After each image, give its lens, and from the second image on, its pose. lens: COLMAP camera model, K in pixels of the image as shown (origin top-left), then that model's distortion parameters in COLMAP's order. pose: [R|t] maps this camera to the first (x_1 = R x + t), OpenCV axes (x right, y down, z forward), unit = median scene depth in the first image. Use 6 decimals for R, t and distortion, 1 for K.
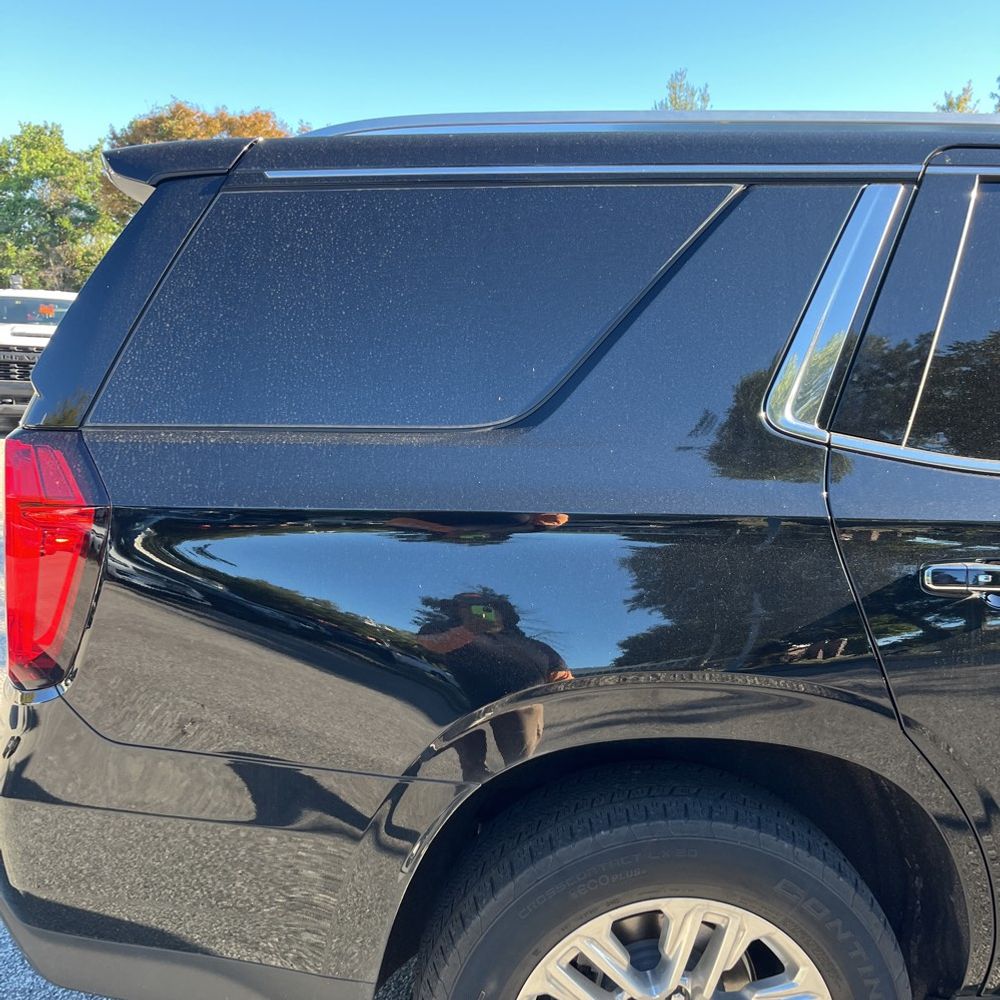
lens RADIAL K [[1018.1, 0, 494.8], [0, 1018.1, 521.4], [0, 0, 1]] dist [0.022625, 0.000000]
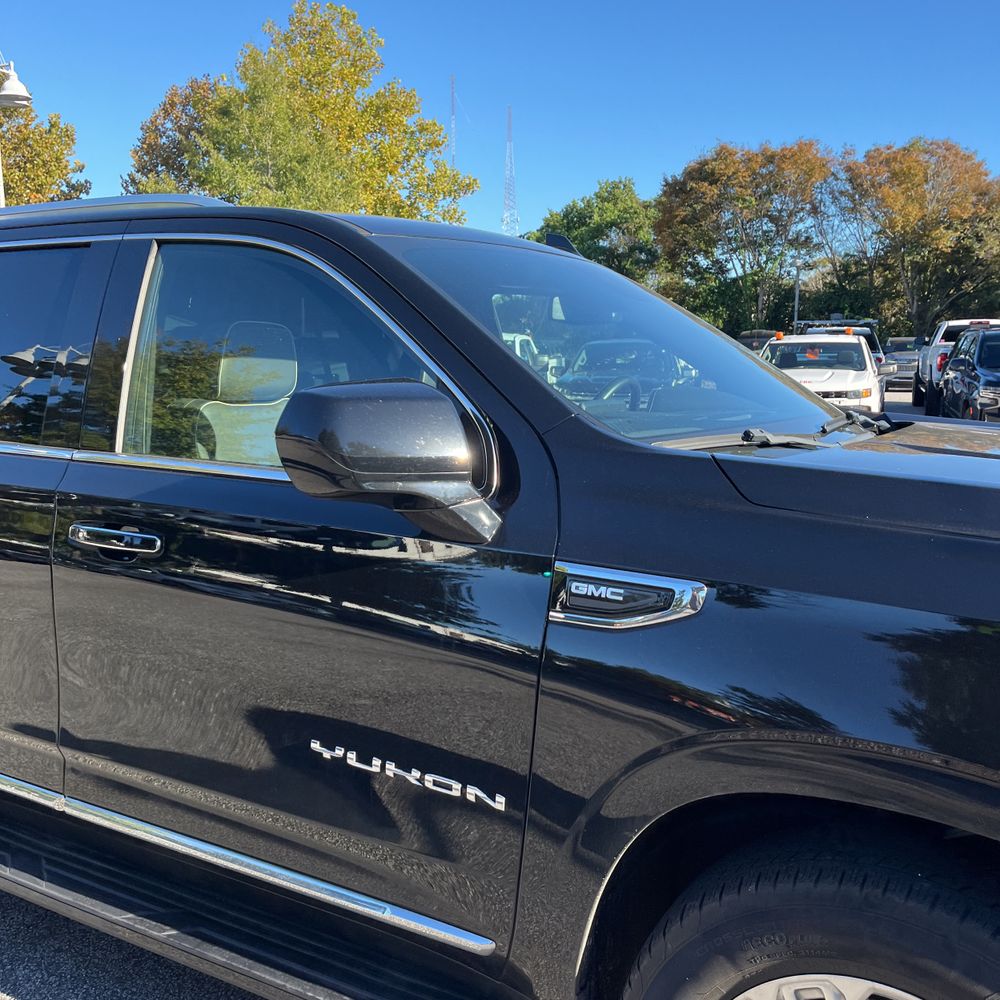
lens RADIAL K [[1018.1, 0, 501.8], [0, 1018.1, 511.5], [0, 0, 1]] dist [0.022625, 0.000000]
pose [[0.842835, 0.057806, -0.535059, 0.255470], [-0.076626, 0.996975, -0.012993, 0.001538], [0.532690, 0.051951, 0.844715, 0.018071]]
